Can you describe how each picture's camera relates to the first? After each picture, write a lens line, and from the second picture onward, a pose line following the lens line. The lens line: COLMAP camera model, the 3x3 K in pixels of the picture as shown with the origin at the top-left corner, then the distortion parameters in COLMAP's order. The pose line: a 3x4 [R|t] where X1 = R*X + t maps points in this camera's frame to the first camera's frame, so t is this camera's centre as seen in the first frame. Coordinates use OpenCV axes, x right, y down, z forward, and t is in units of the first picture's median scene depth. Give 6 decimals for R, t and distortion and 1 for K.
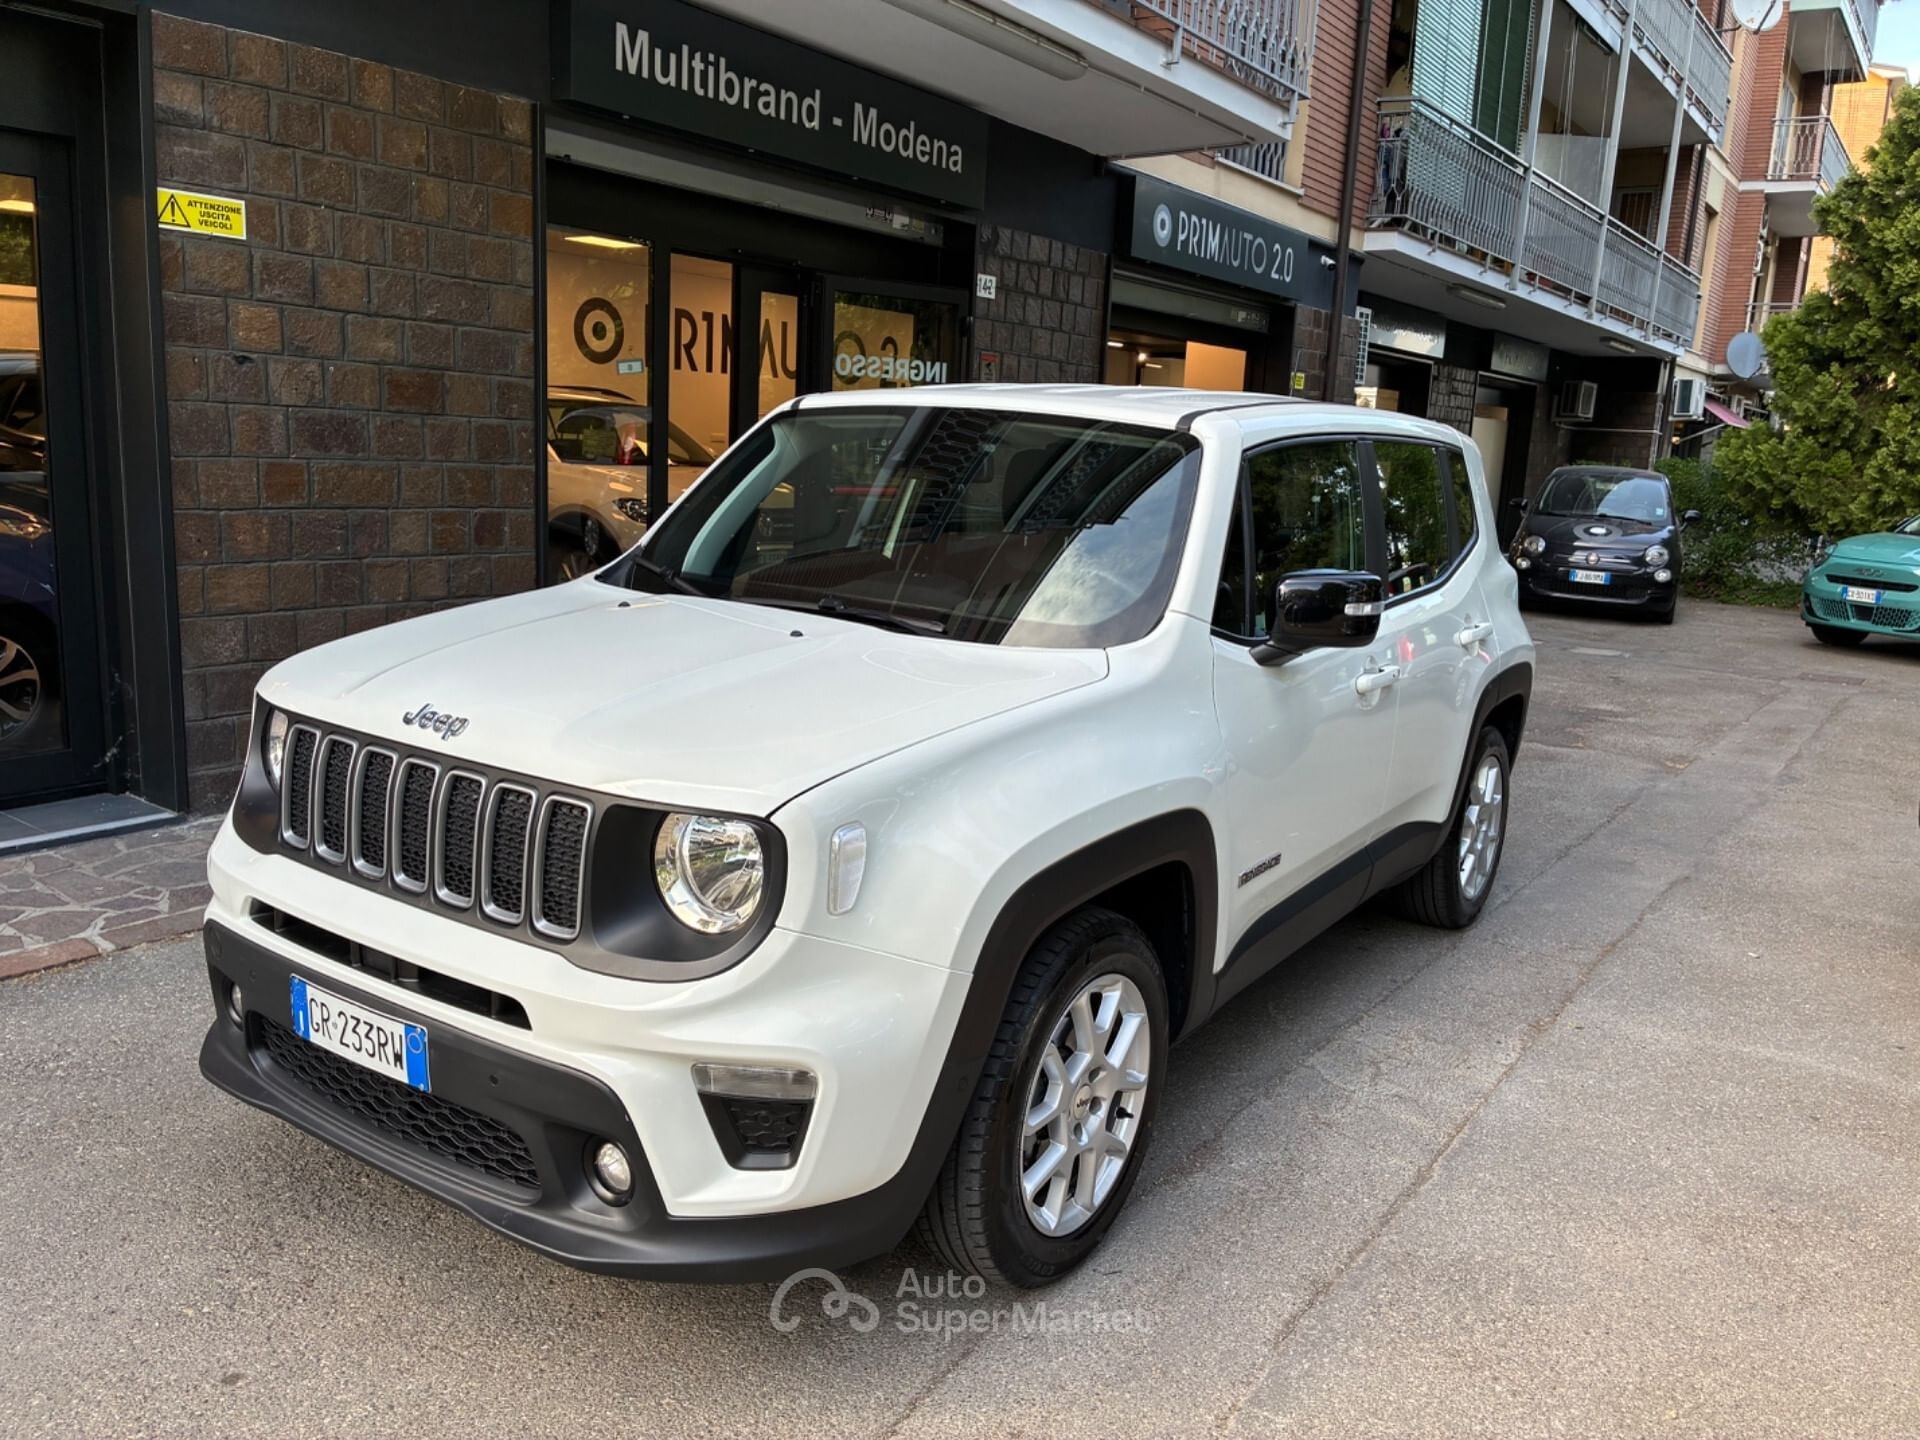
lens RADIAL K [[1457.1, 0, 985.8], [0, 1457.1, 717.1], [0, 0, 1]] dist [0.029447, -0.025245]
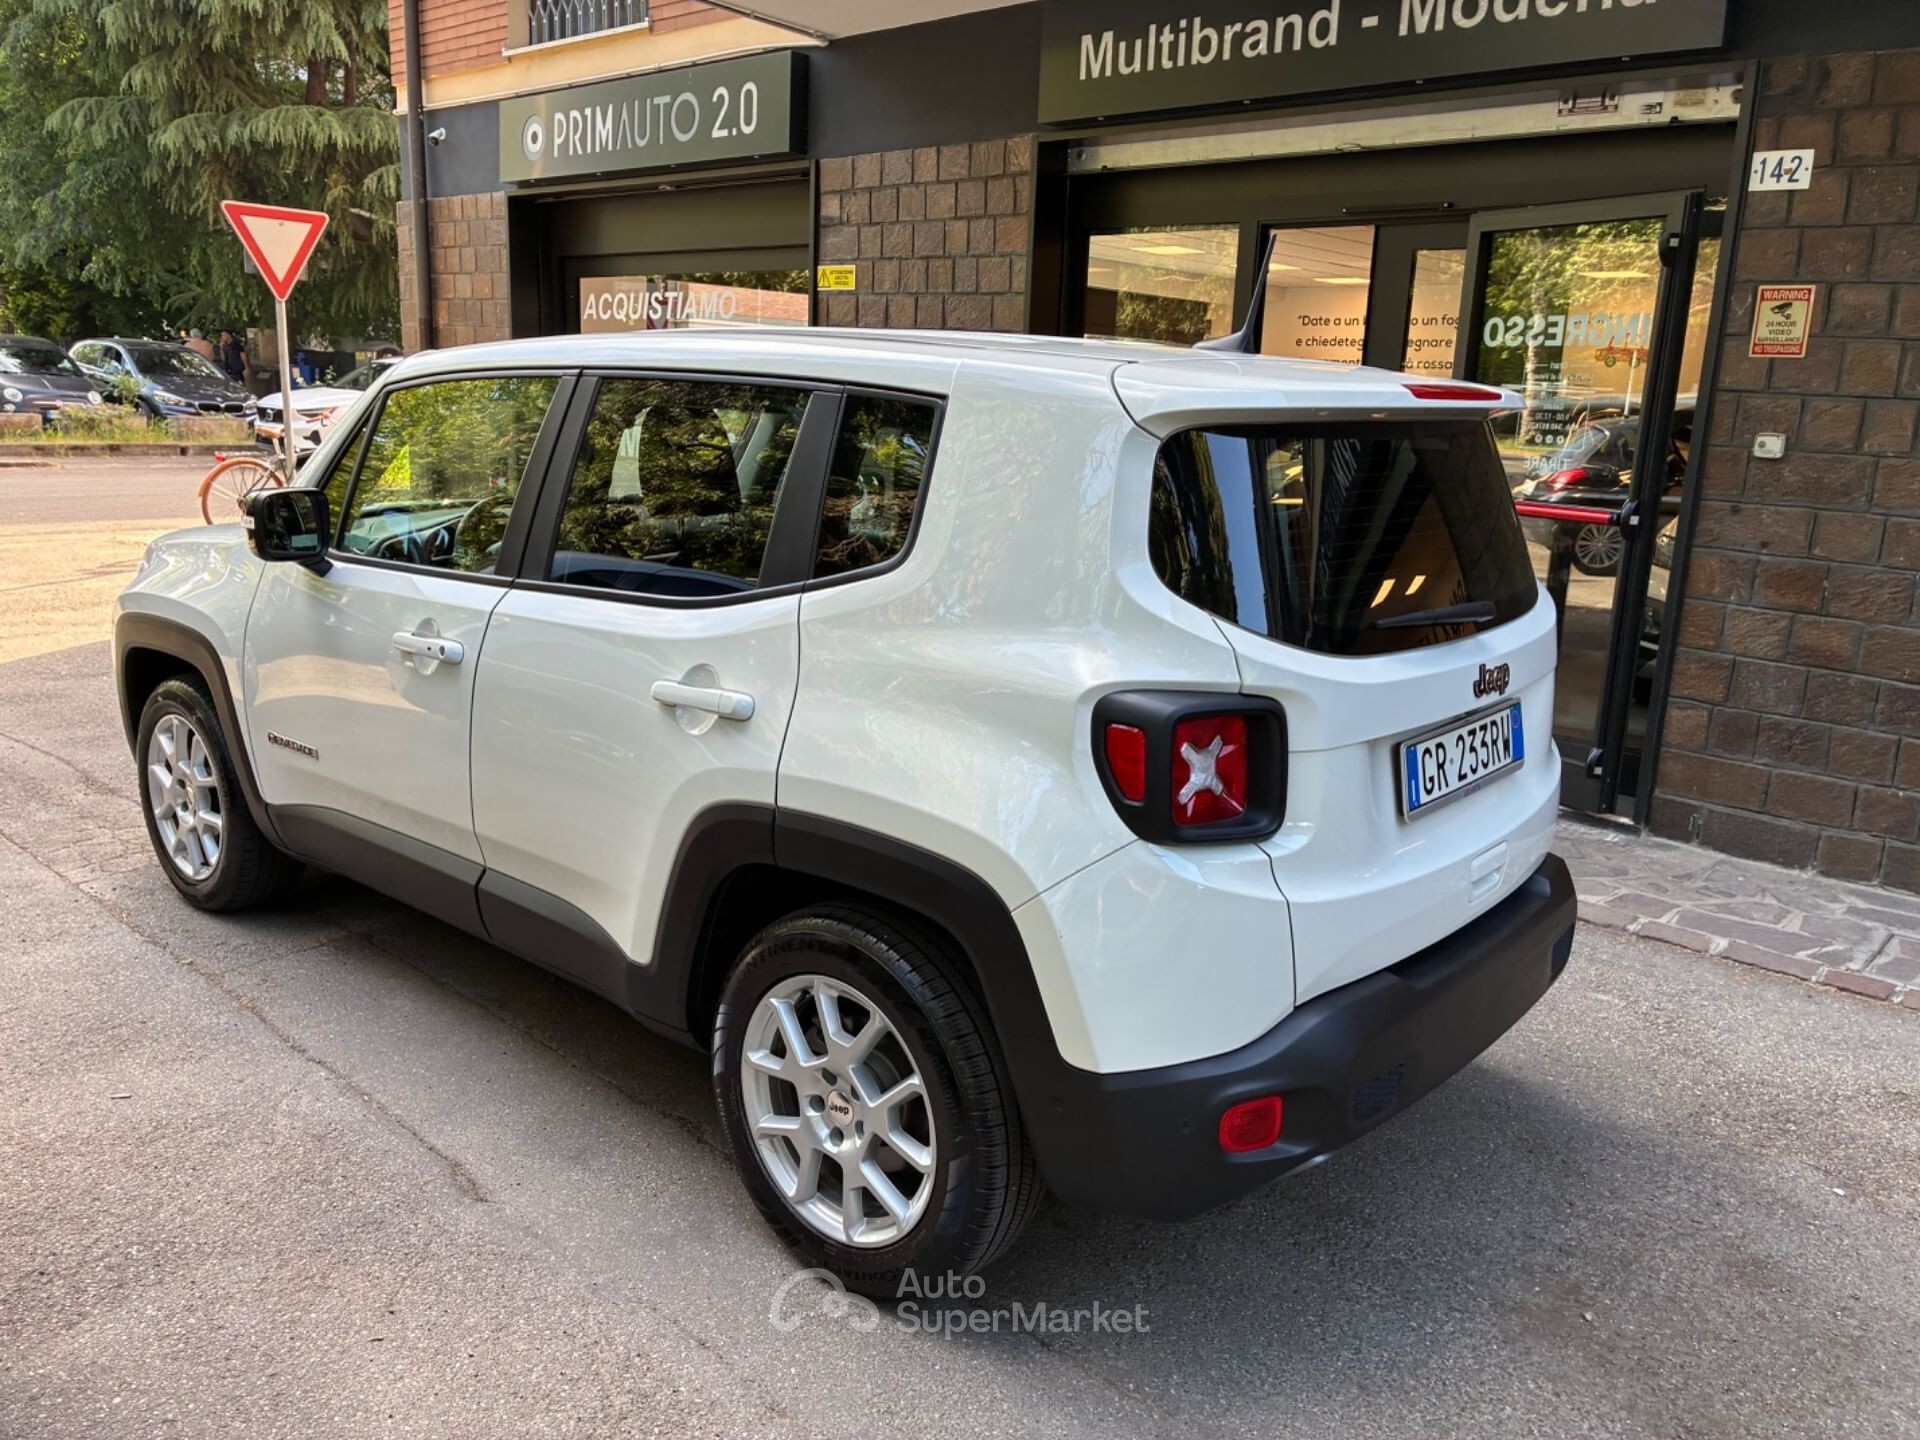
lens RADIAL K [[1419.4, 0, 960.0], [0, 1419.4, 720.0], [0, 0, 1]] dist [0.045375, -0.060558]
pose [[-0.122289, 0.174681, -0.977001, 0.452444], [-0.234303, 0.951485, 0.199446, -0.092915], [0.964441, 0.253305, -0.075428, 0.574001]]
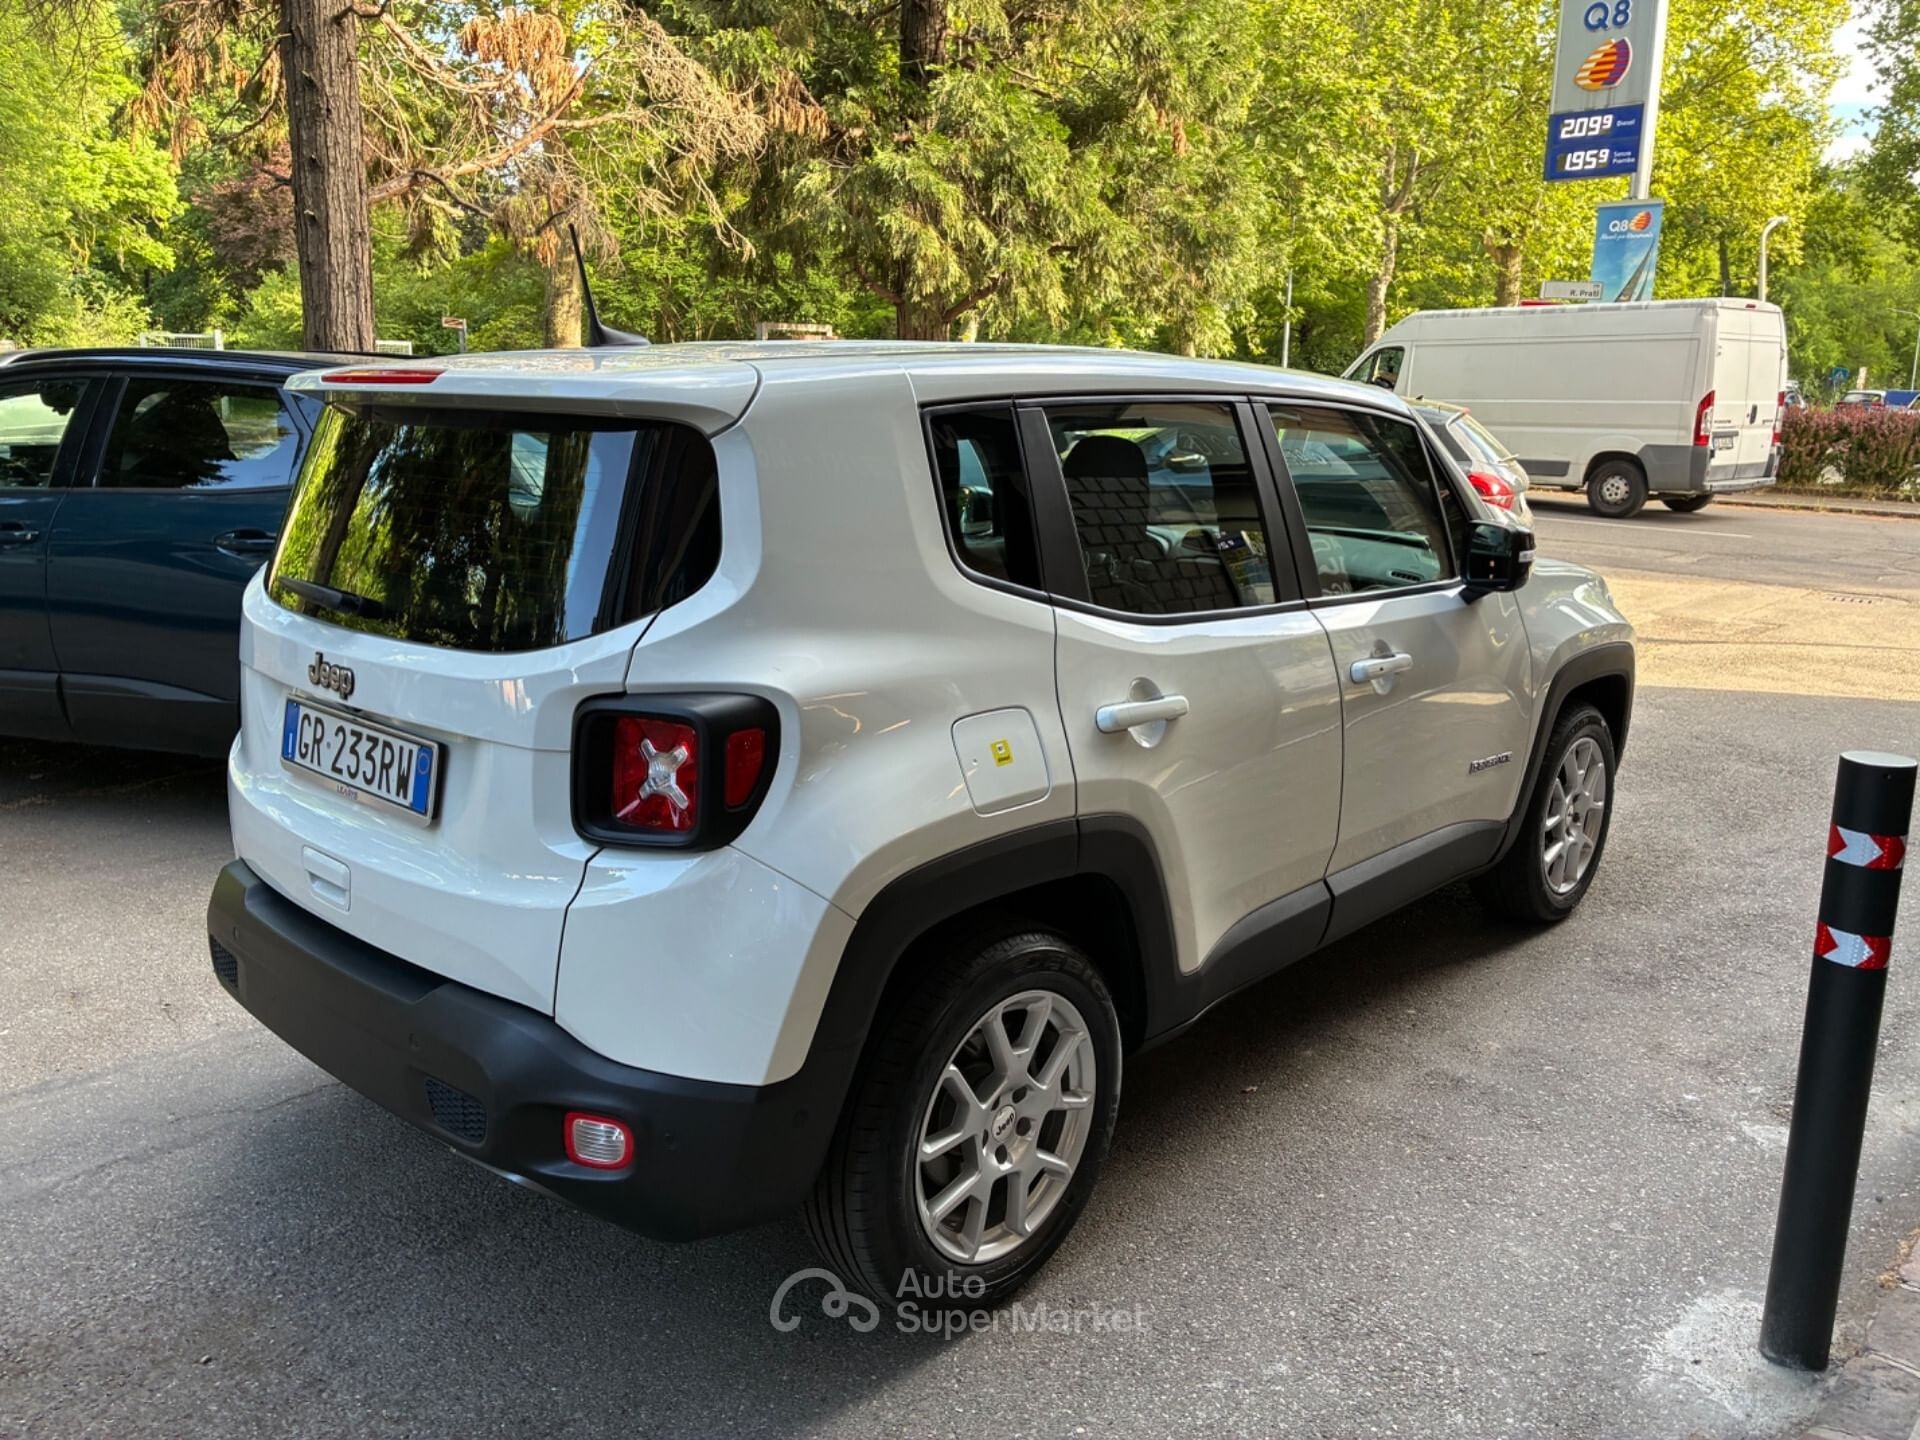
lens RADIAL K [[1436.7, 0, 987.2], [0, 1436.7, 724.8], [0, 0, 1]] dist [0.048617, -0.072352]
pose [[-0.988325, -0.094316, 0.119656, 0.109929], [-0.036378, 0.908725, 0.415807, -0.157766], [-0.147952, 0.406600, -0.901547, 0.810736]]
